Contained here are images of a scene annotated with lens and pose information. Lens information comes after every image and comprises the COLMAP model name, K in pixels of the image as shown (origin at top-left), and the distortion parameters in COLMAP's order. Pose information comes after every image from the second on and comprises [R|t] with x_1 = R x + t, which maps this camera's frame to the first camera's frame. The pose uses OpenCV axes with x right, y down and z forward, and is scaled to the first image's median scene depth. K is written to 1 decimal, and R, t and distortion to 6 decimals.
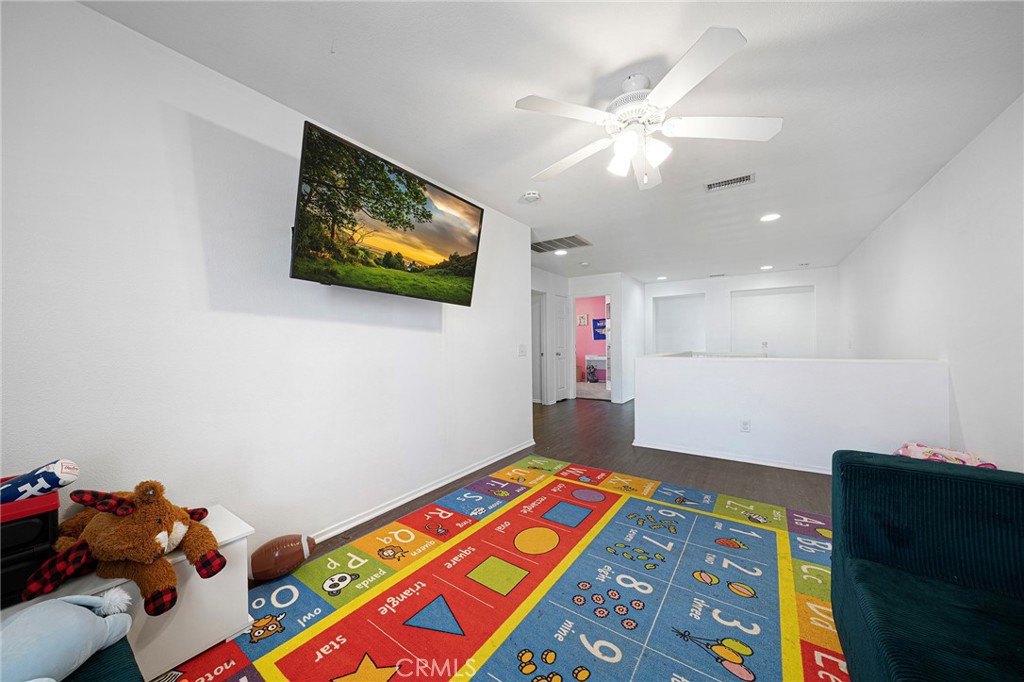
lens RADIAL K [[355.0, 0, 511.9], [0, 355.0, 341.0], [0, 0, 1]] dist [0.000617, 0.000014]
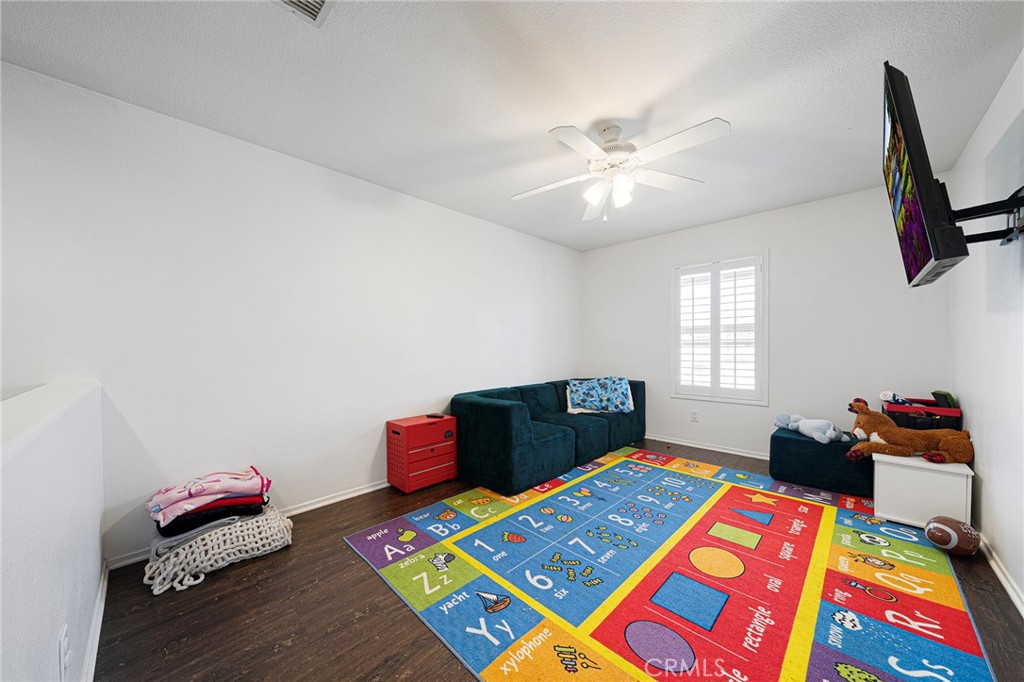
lens RADIAL K [[355.0, 0, 515.7], [0, 355.0, 344.8], [0, 0, 1]] dist [0.000617, 0.000014]
pose [[-0.988319, 0.012424, 0.151890, 0.455640], [0.011655, 0.999914, -0.005954, 0.009308], [-0.151951, -0.004114, -0.988379, 2.090096]]
